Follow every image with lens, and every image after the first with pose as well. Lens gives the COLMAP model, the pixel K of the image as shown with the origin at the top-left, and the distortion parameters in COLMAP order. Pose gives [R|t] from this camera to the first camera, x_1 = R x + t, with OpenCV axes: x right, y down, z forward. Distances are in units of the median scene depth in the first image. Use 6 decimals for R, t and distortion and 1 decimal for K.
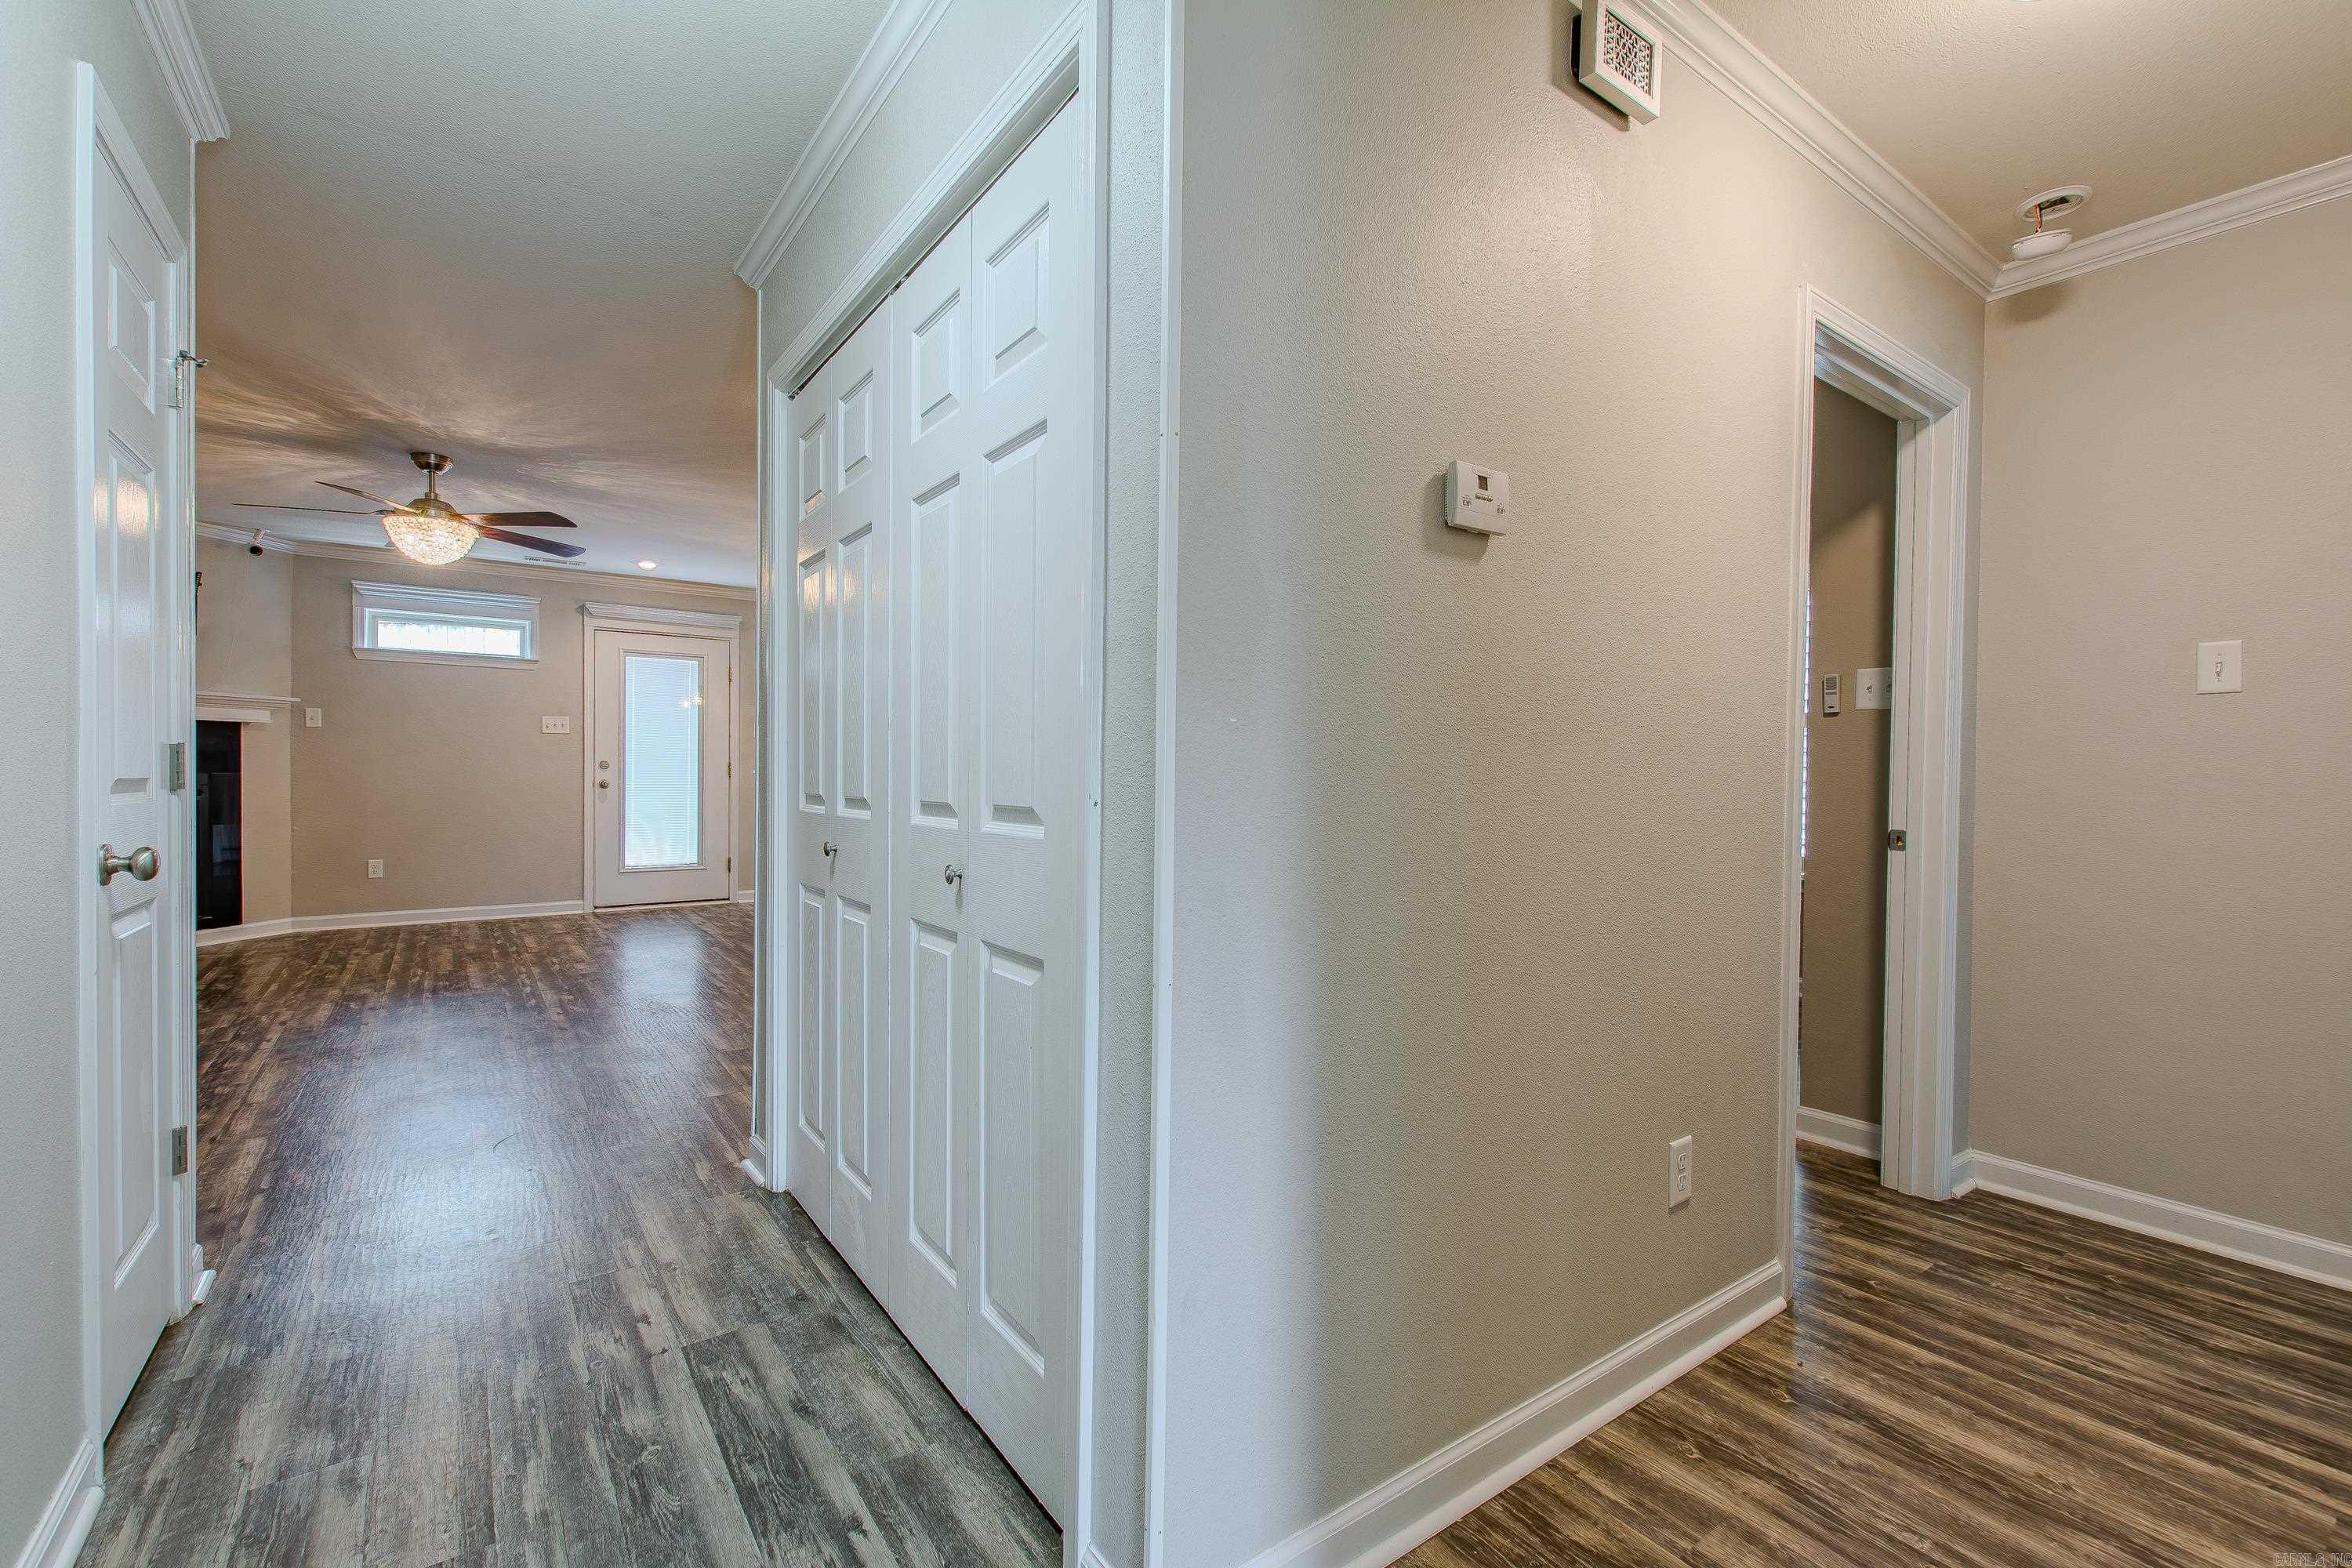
lens RADIAL K [[1015.4, 0, 1208.5], [0, 1015.4, 775.5], [0, 0, 1]] dist [0.007697, -0.004008]
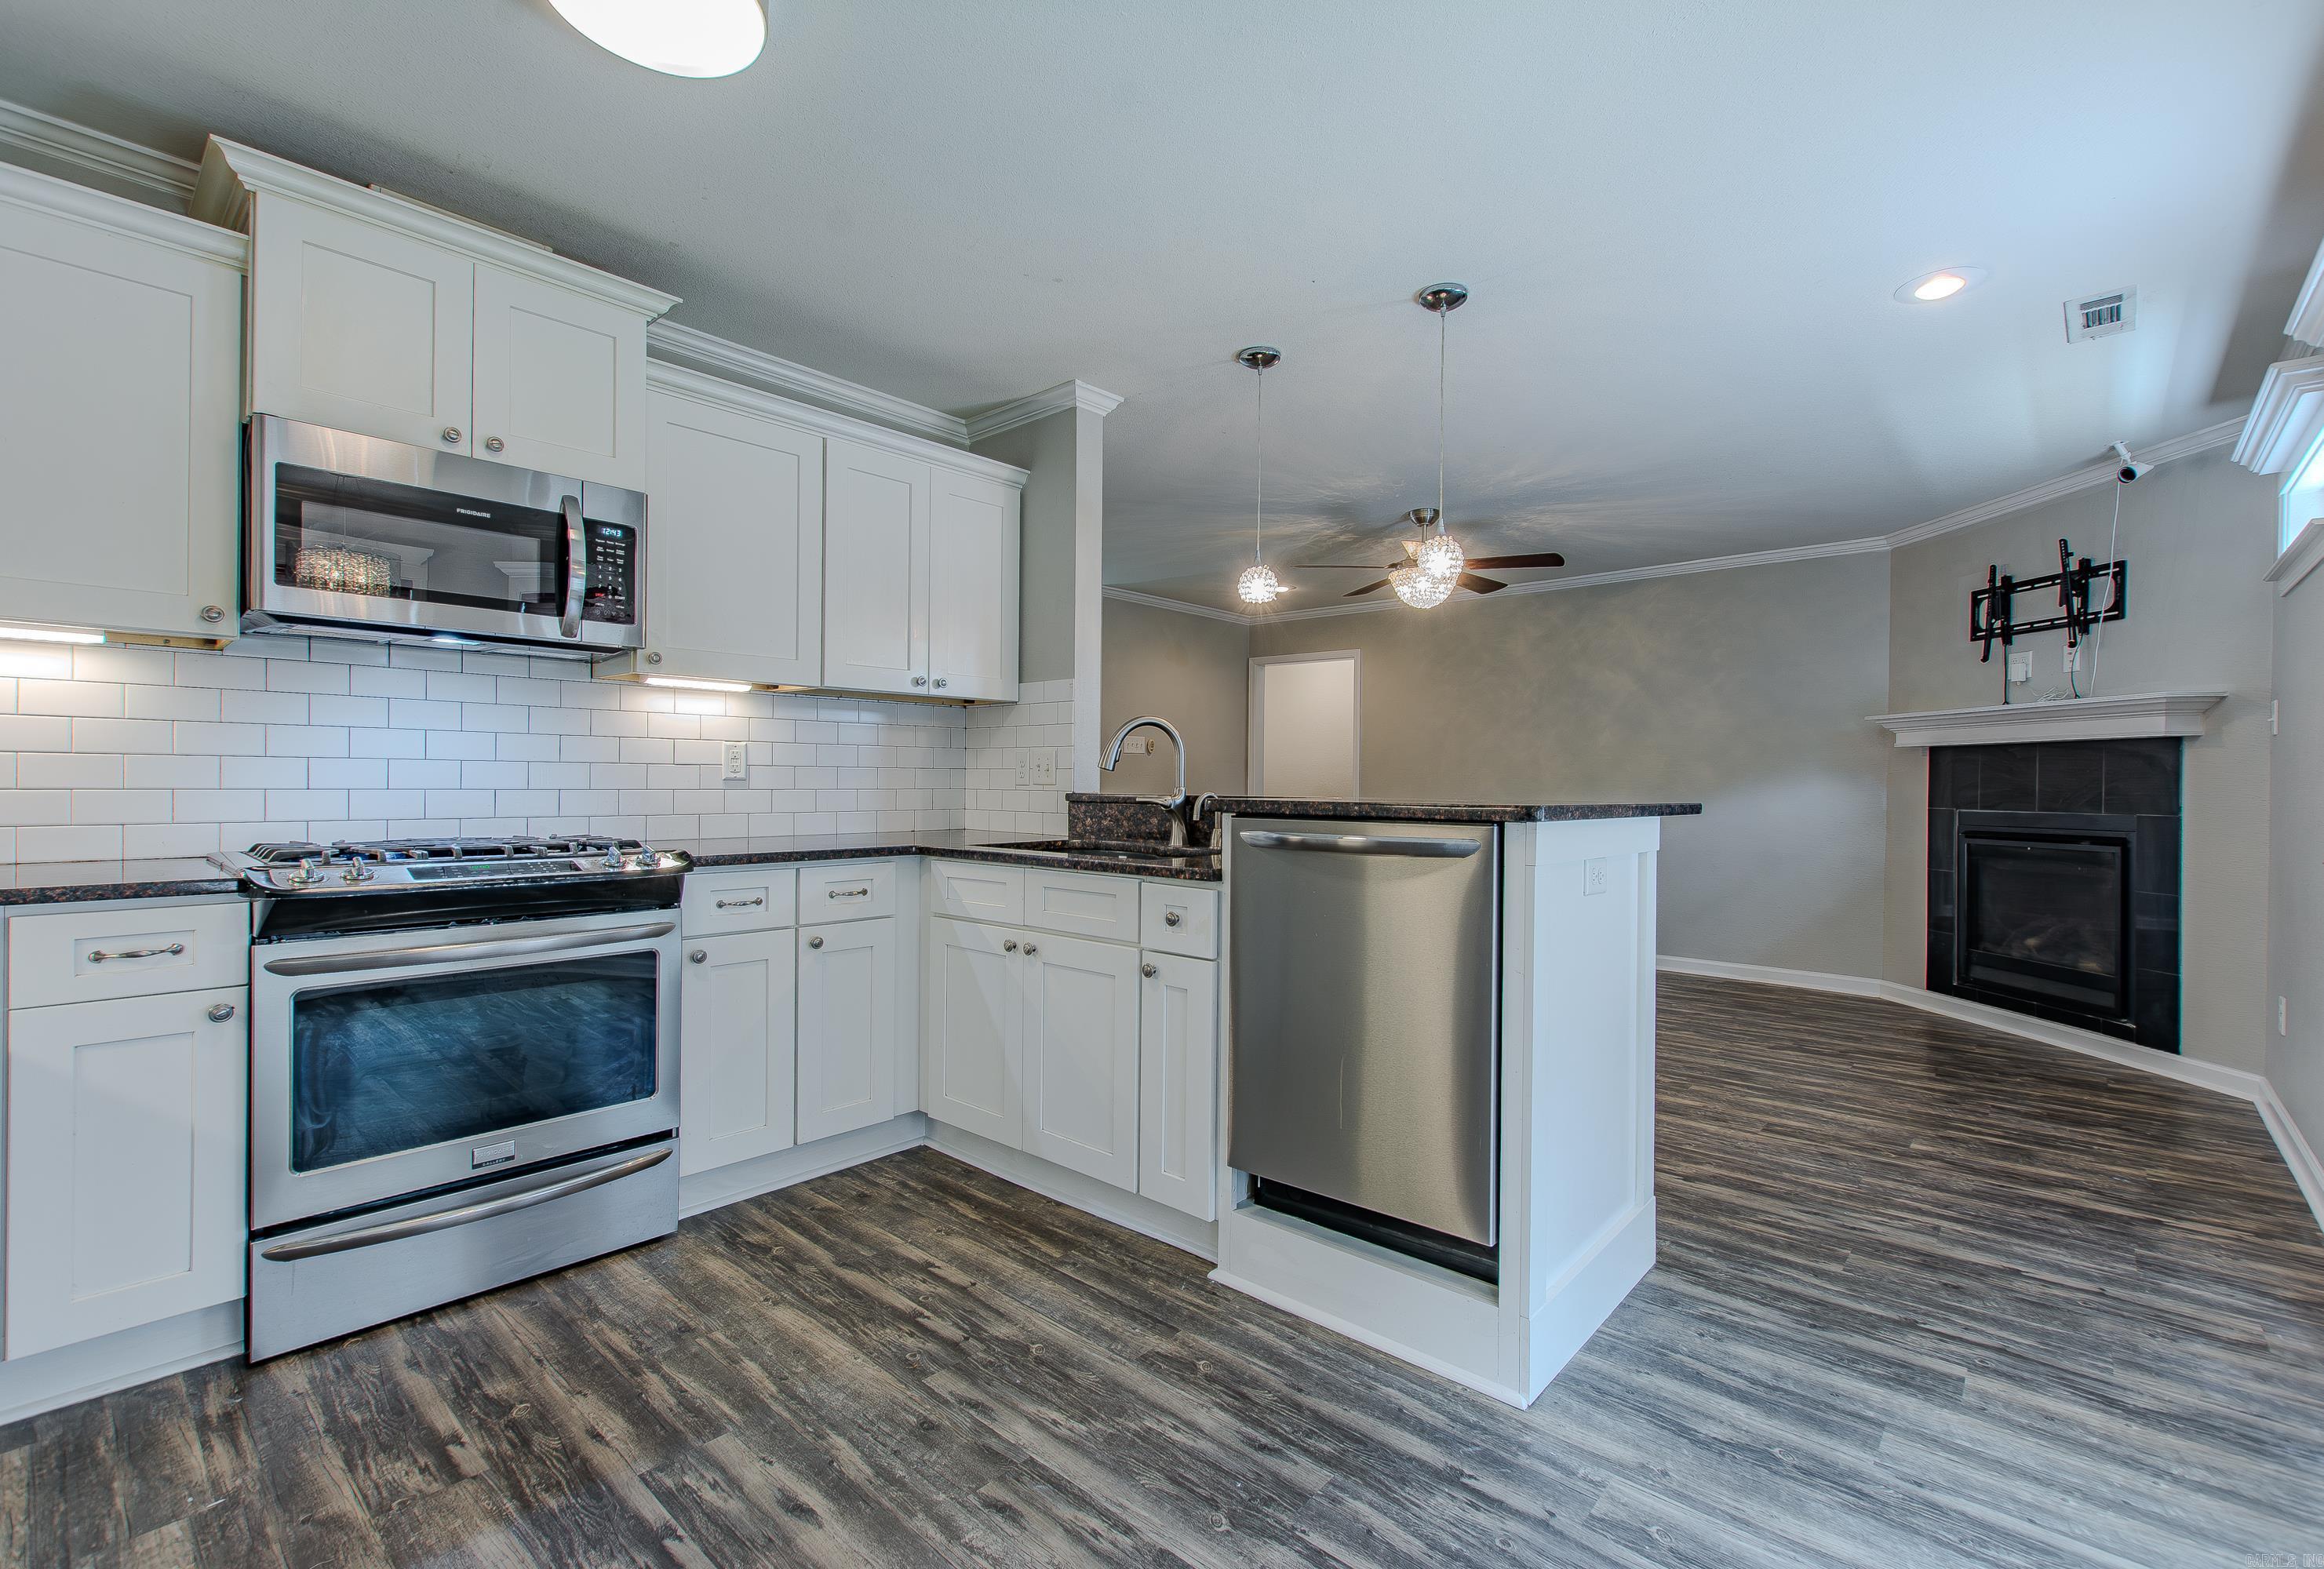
lens RADIAL K [[1018.6, 0, 1186.4], [0, 1018.6, 780.1], [0, 0, 1]] dist [0.006242, -0.003167]
pose [[-0.978842, -0.017769, -0.203847, -0.181186], [-0.018551, 0.999826, 0.001930, -0.012144], [0.203777, 0.005670, -0.979001, 1.269467]]
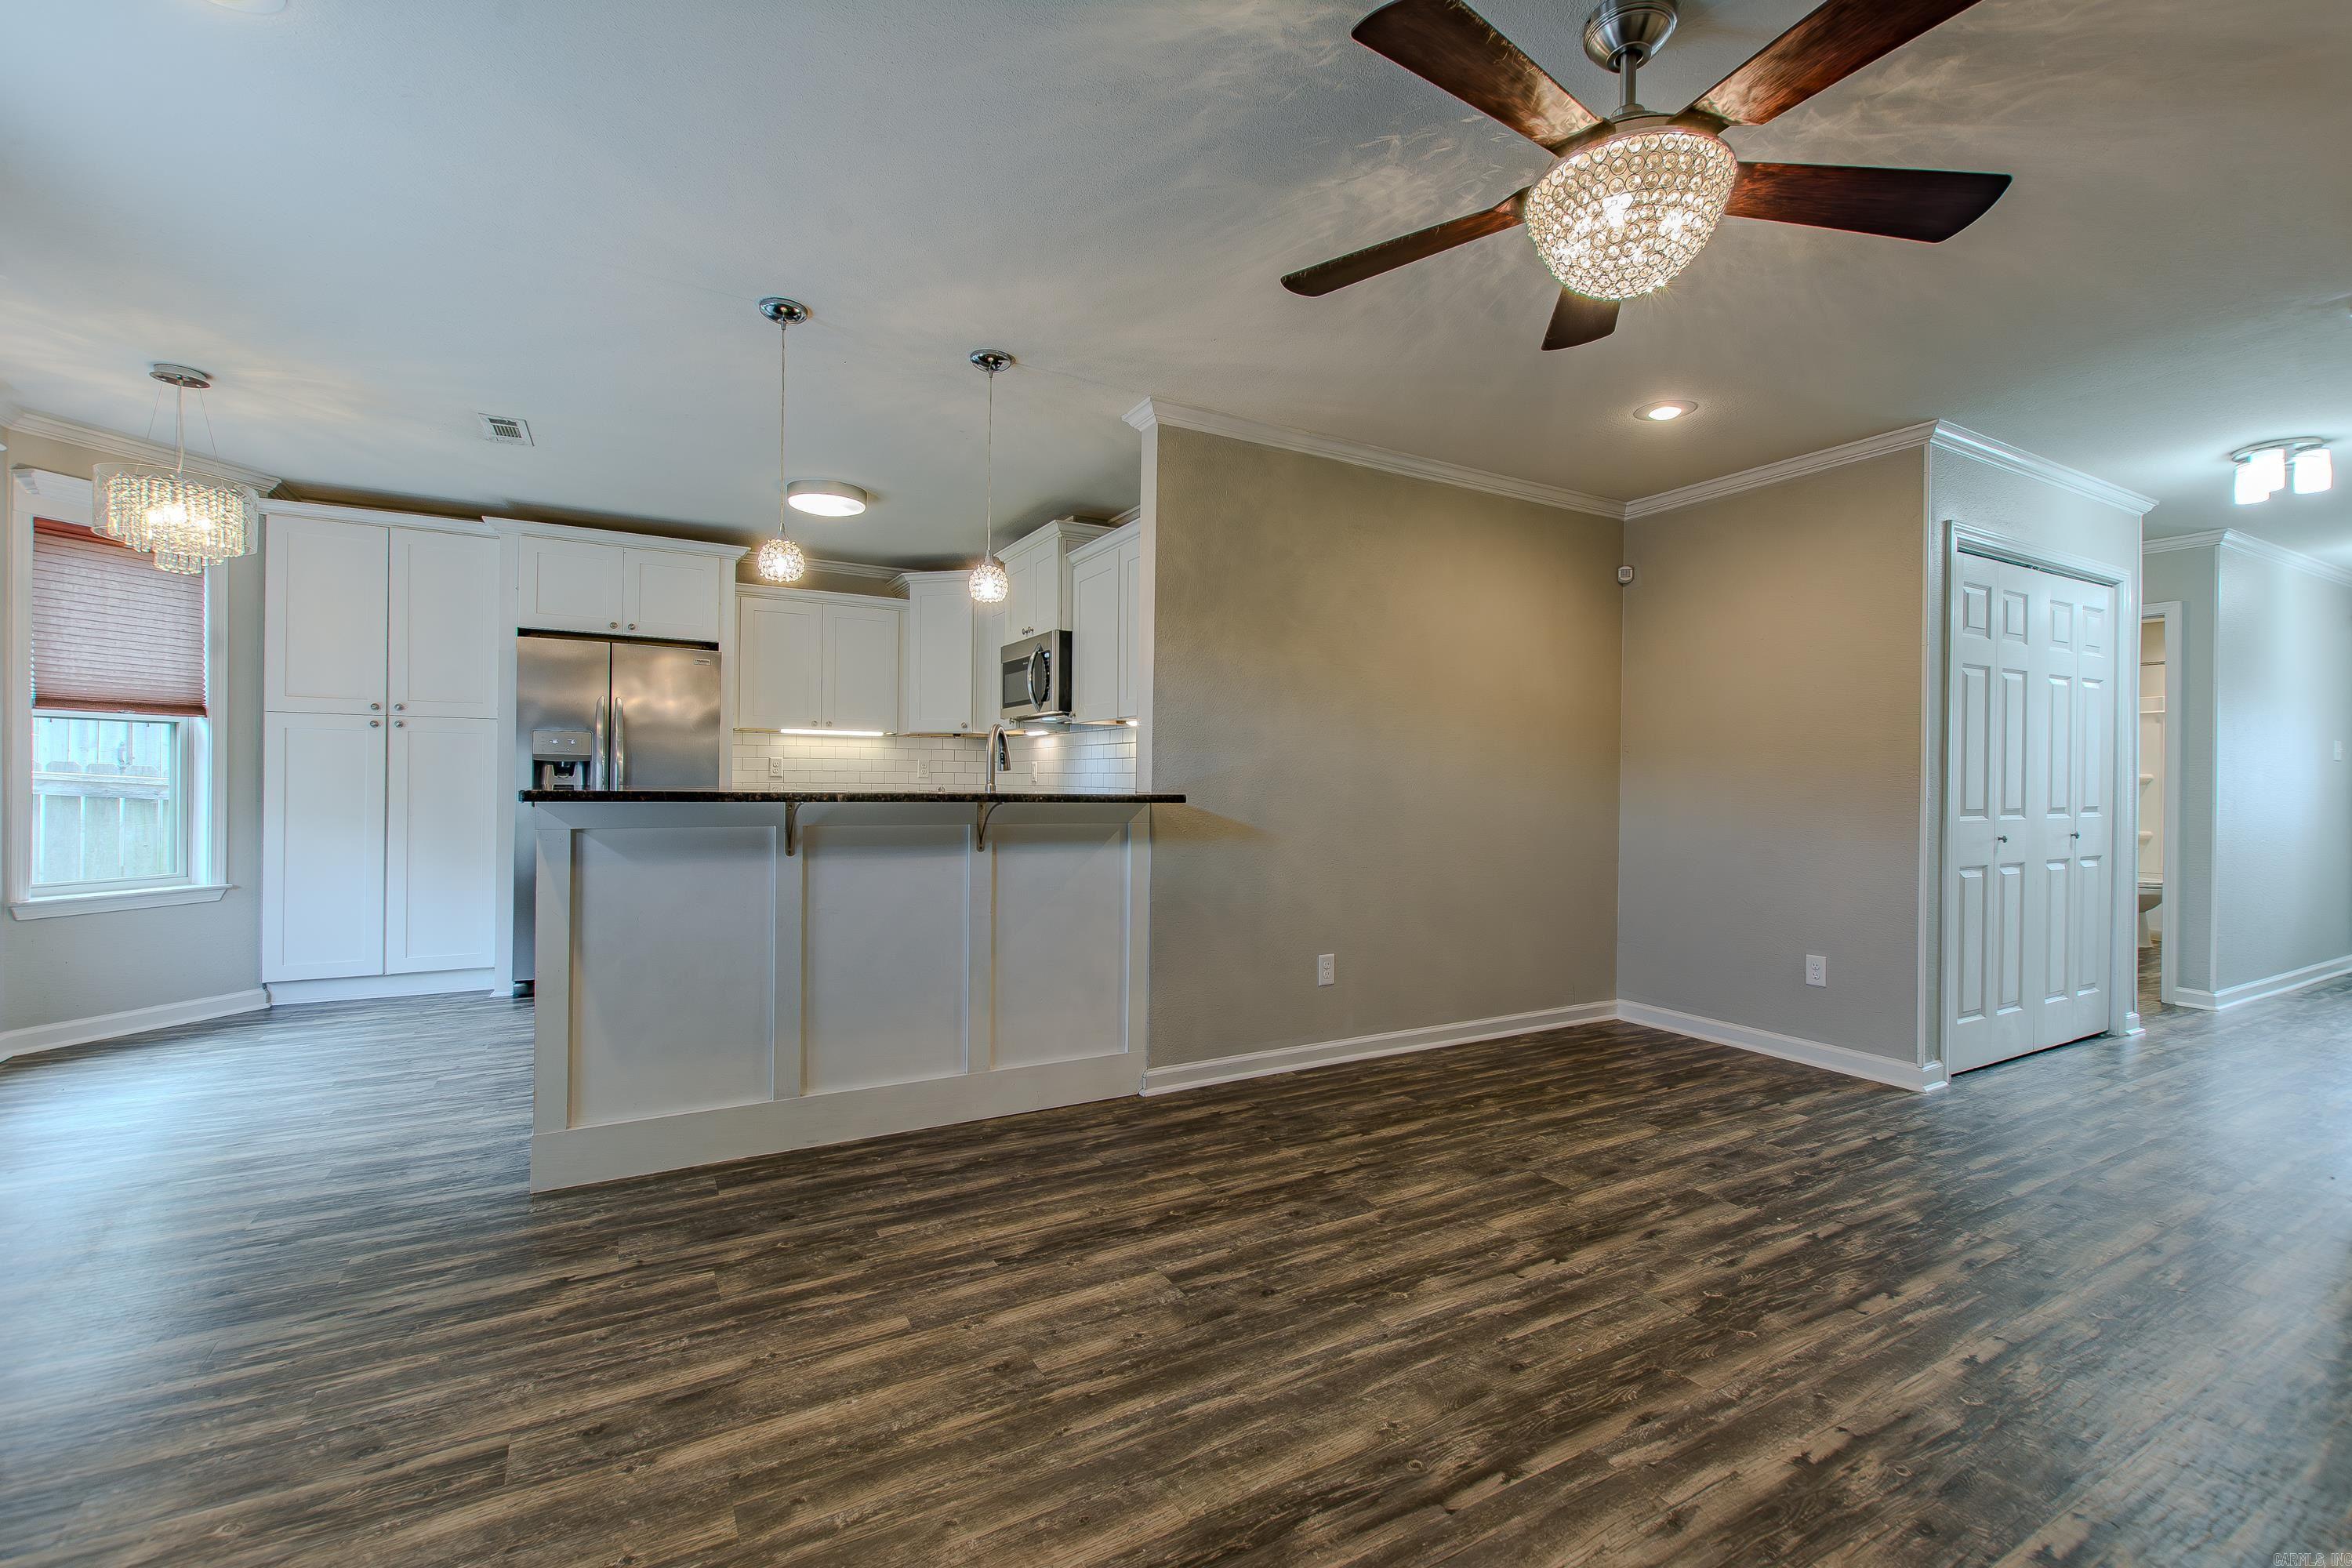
lens RADIAL K [[1015.4, 0, 1185.4], [0, 1015.4, 781.1], [0, 0, 1]] dist [0.007697, -0.004008]
pose [[0.125760, -0.005992, 0.992043, -0.732947], [-0.005506, 0.999962, 0.006738, -0.013367], [-0.992045, -0.006310, 0.125722, 0.700306]]
